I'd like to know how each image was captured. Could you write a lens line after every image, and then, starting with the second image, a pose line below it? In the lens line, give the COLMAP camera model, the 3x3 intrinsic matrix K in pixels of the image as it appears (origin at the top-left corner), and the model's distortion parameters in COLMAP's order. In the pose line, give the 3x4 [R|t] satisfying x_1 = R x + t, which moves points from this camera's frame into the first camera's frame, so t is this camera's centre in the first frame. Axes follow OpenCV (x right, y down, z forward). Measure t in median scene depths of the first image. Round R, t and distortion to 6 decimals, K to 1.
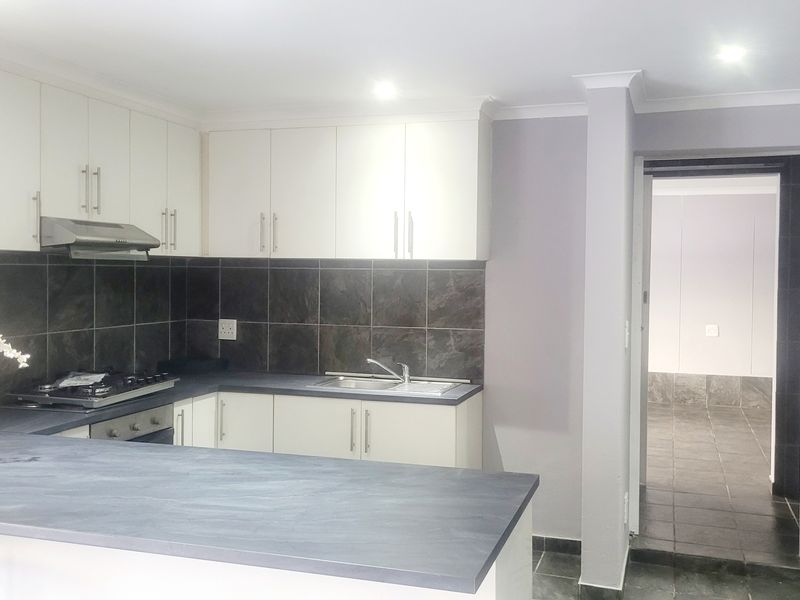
lens RADIAL K [[802.5, 0, 400.5], [0, 802.5, 293.9], [0, 0, 1]] dist [0.037633, 0.000000]
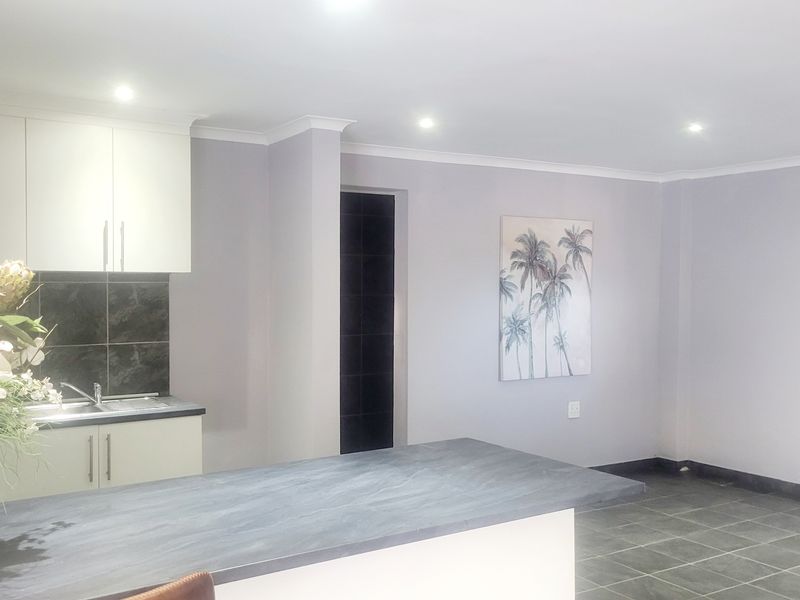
lens RADIAL K [[802.5, 0, 394.0], [0, 802.5, 304.8], [0, 0, 1]] dist [0.037633, 0.000000]
pose [[0.633838, -0.030456, 0.772866, -0.519465], [0.029136, 0.999455, 0.015489, -0.009426], [-0.772917, 0.012701, 0.634381, 0.143425]]
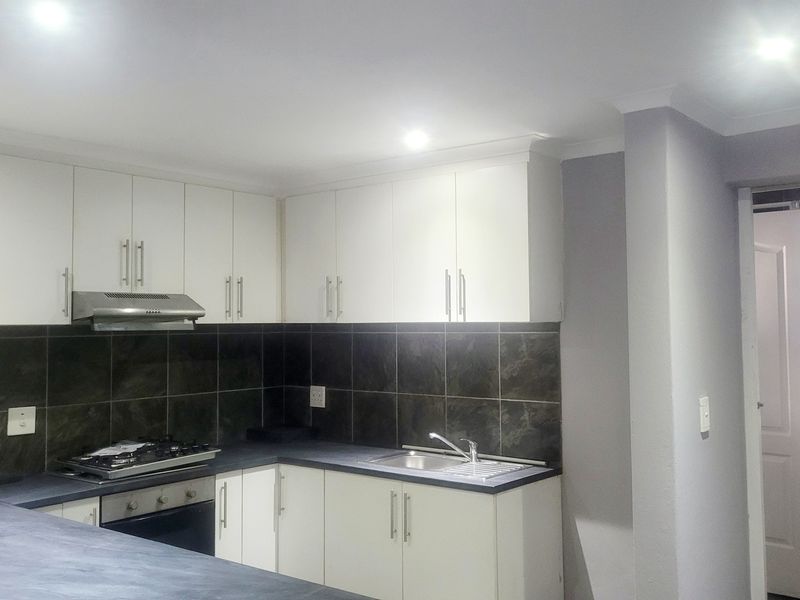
lens RADIAL K [[802.5, 0, 400.8], [0, 802.5, 292.2], [0, 0, 1]] dist [0.037633, 0.000000]
pose [[0.935883, -0.032044, -0.350850, 0.259704], [0.007397, 0.997423, -0.071366, -0.013514], [0.352233, 0.064195, 0.933708, 0.140231]]
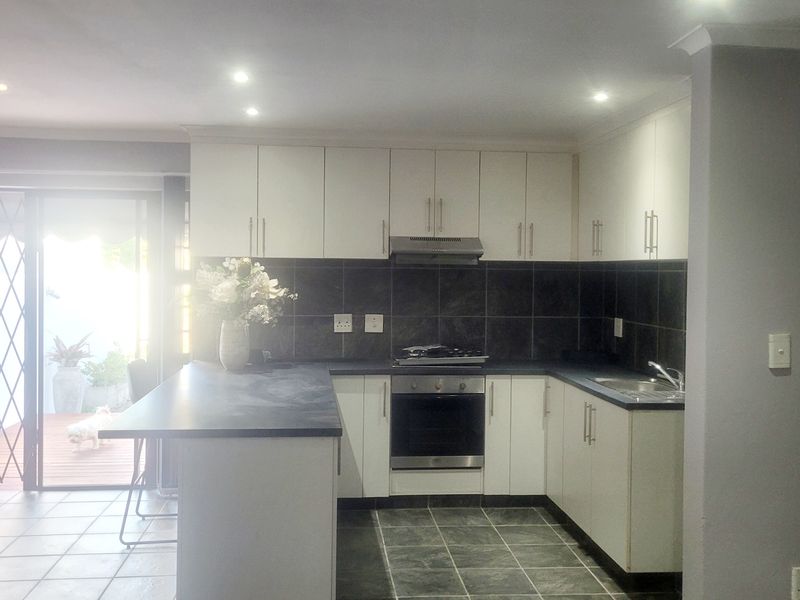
lens RADIAL K [[802.5, 0, 395.8], [0, 802.5, 298.3], [0, 0, 1]] dist [0.037633, 0.000000]
pose [[0.413421, 0.024727, -0.910204, 0.762967], [-0.035104, 0.999321, 0.011203, 0.003112], [0.909863, 0.027320, 0.414008, 0.312428]]
